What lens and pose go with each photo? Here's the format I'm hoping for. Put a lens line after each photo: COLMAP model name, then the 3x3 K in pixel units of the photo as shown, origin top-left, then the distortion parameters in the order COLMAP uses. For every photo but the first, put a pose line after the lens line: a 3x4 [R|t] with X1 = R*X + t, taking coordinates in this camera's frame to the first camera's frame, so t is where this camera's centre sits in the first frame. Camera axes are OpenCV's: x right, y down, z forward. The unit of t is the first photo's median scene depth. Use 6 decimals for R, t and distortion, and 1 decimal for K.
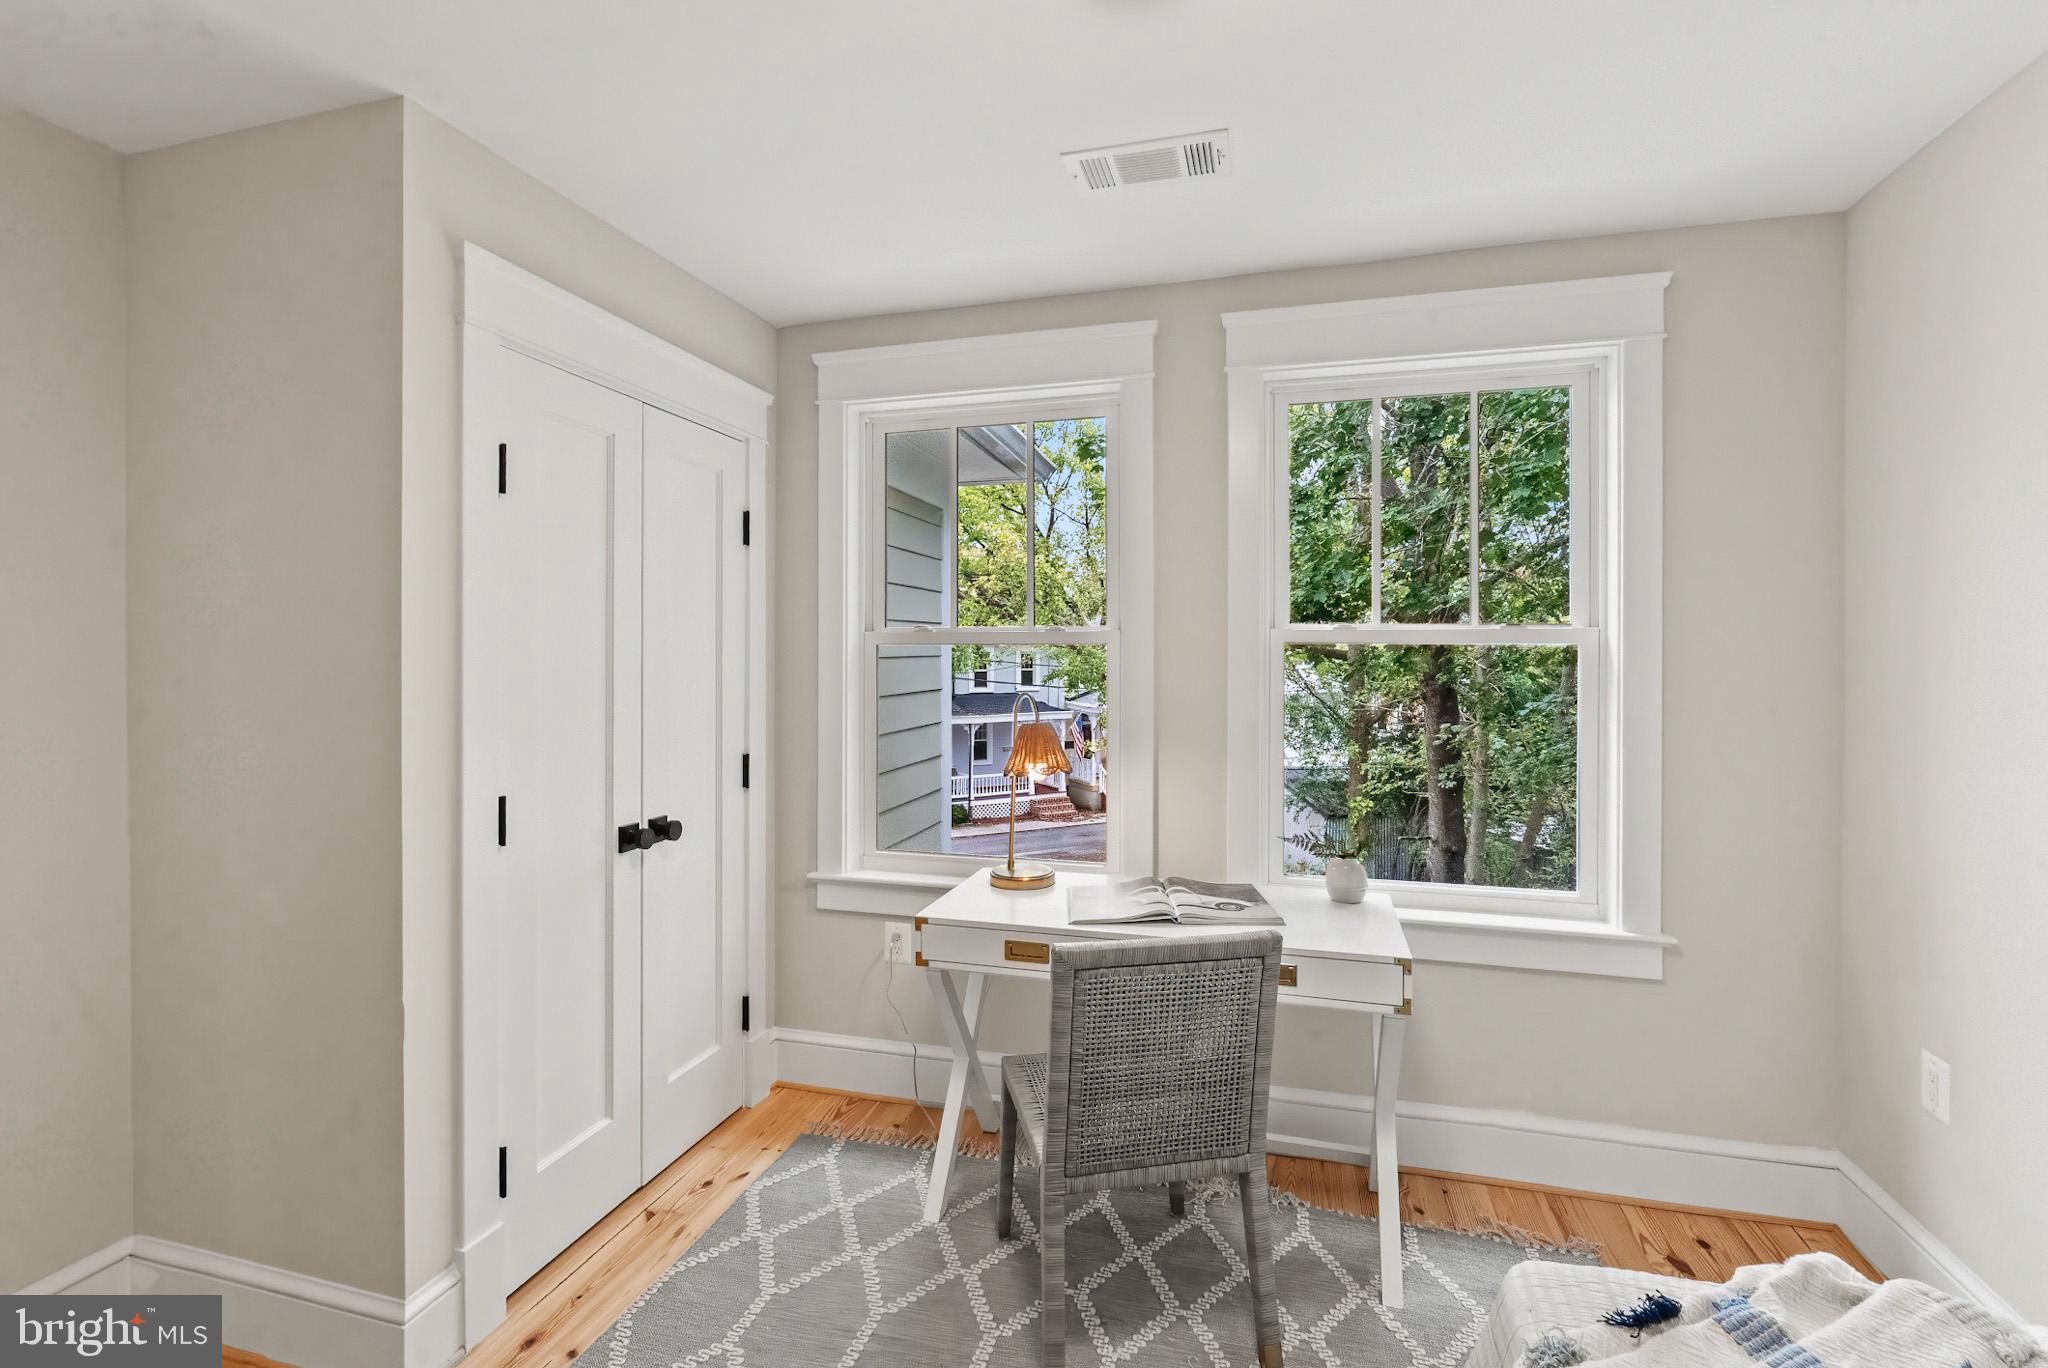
lens RADIAL K [[939.7, 0, 1017.1], [0, 939.7, 670.7], [0, 0, 1]] dist [0.003048, 0.000062]
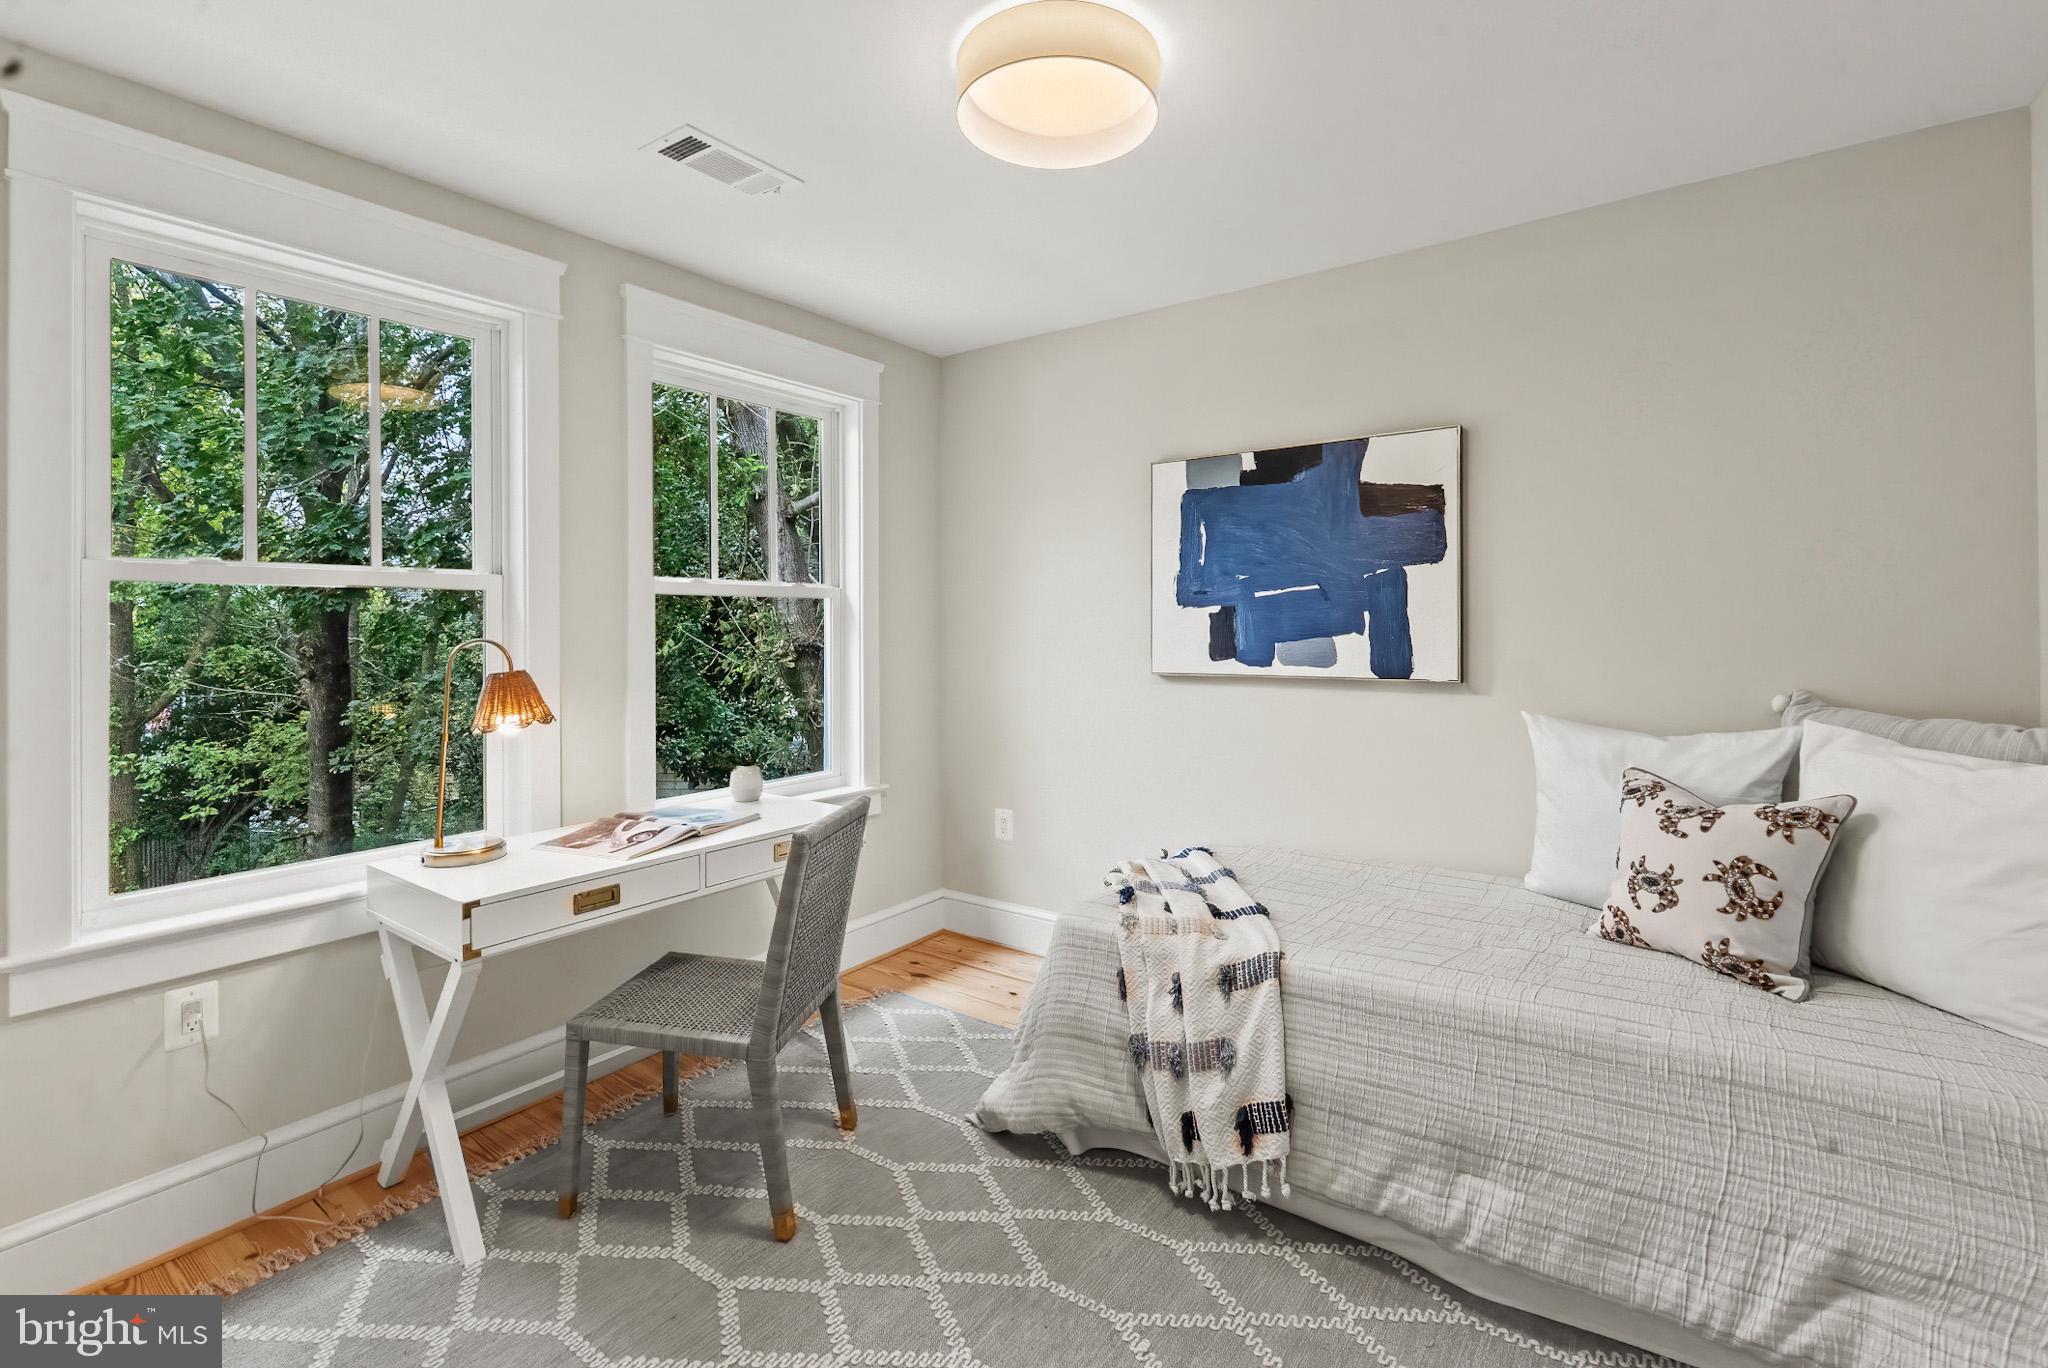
lens RADIAL K [[939.7, 0, 1092.5], [0, 939.7, 620.0], [0, 0, 1]] dist [0.003048, 0.000062]
pose [[0.294548, -0.008410, 0.955600, -0.681150], [0.004212, 0.999963, 0.007503, -0.004086], [-0.955628, 0.001815, 0.294572, 0.190583]]
